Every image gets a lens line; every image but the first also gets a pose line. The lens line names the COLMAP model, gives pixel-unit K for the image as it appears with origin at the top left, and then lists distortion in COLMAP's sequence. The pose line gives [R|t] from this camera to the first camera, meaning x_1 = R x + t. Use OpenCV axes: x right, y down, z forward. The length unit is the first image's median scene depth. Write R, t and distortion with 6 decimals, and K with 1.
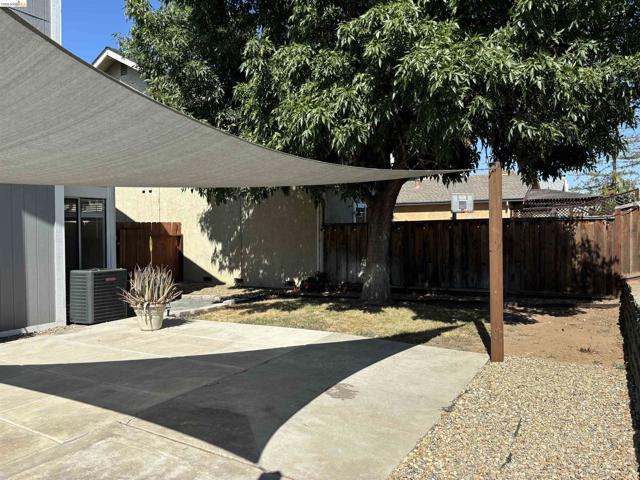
lens RADIAL K [[485.2, 0, 319.8], [0, 485.2, 239.2], [0, 0, 1]] dist [0.034788, -0.012294]
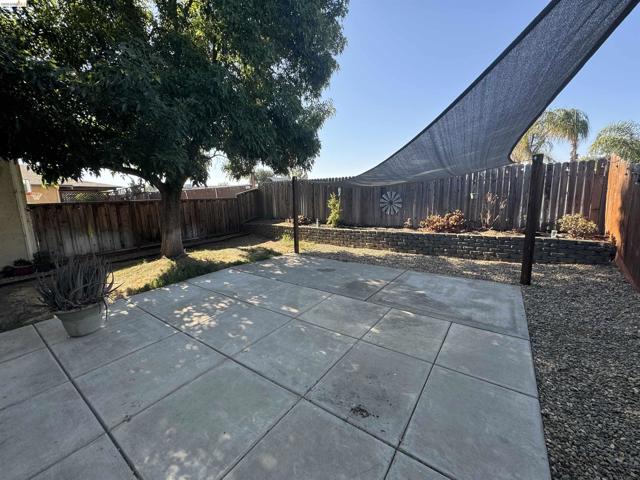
lens RADIAL K [[255.7, 0, 318.9], [0, 255.7, 237.8], [0, 0, 1]] dist [0.000679, -0.000326]
pose [[0.084826, -0.148866, 0.985212, -0.535222], [0.046978, 0.988274, 0.145284, -0.013902], [-0.995288, 0.033960, 0.090825, 0.412562]]
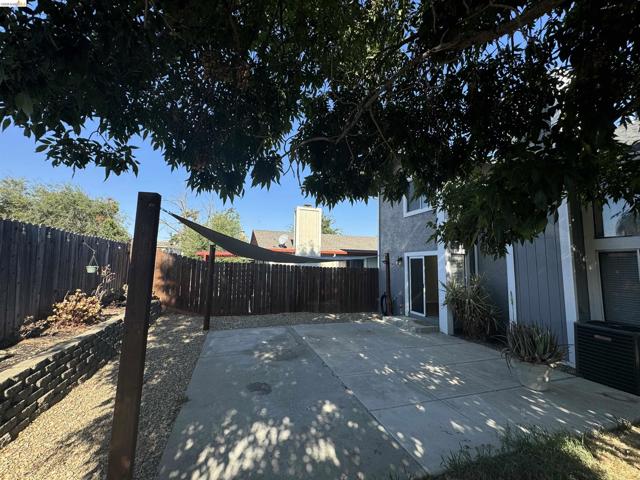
lens RADIAL K [[255.7, 0, 317.7], [0, 255.7, 240.0], [0, 0, 1]] dist [0.000679, -0.000326]
pose [[-0.656495, -0.076964, -0.750394, 0.247848], [-0.031369, 0.996706, -0.074784, -0.040841], [0.753678, -0.025556, -0.656747, 0.750060]]
